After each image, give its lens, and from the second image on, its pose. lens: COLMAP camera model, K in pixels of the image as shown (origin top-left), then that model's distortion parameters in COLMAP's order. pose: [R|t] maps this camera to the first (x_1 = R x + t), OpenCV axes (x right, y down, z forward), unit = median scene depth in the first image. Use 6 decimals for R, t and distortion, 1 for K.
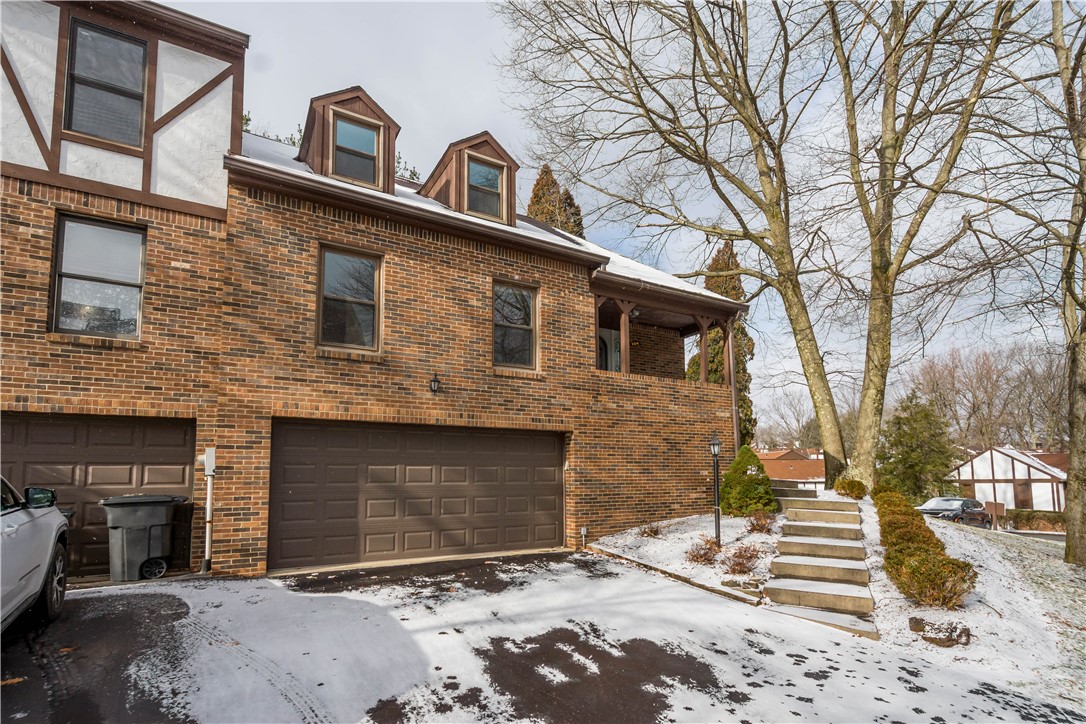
lens RADIAL K [[502.6, 0, 545.0], [0, 502.6, 382.2], [0, 0, 1]] dist [0.002879, -0.000481]
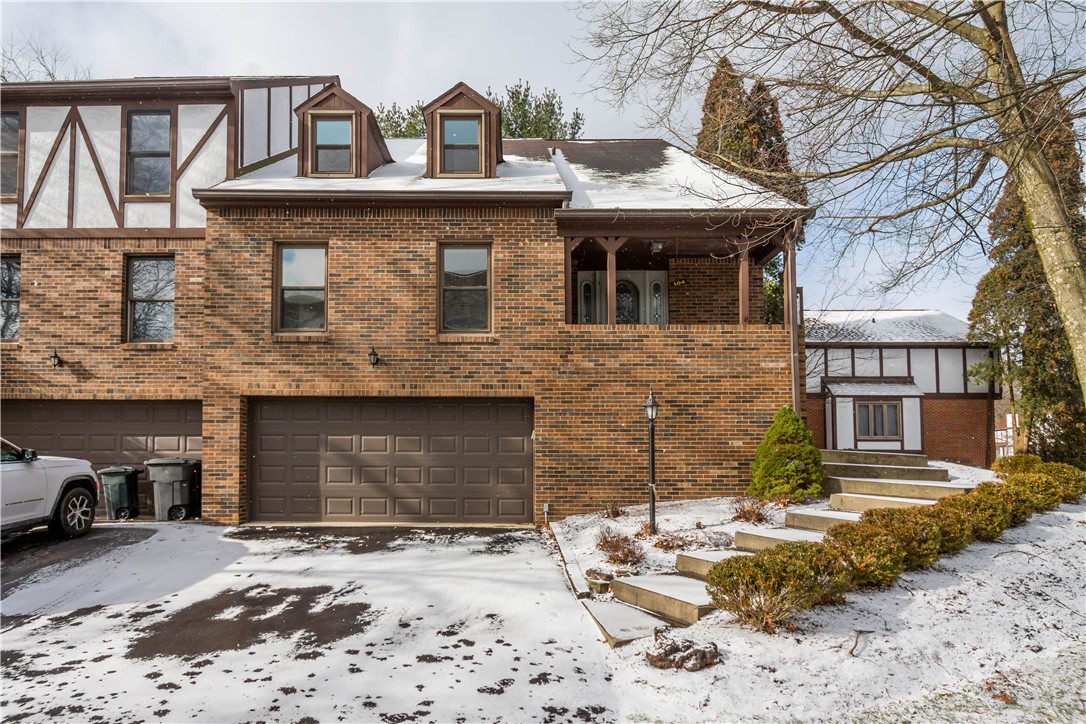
lens RADIAL K [[580.6, 0, 514.8], [0, 580.6, 367.3], [0, 0, 1]] dist [-0.001708, 0.000058]
pose [[0.865888, -0.066378, -0.495814, 0.665268], [0.085788, 0.996177, 0.016455, 0.031277], [0.492827, -0.056783, 0.868273, 0.108880]]
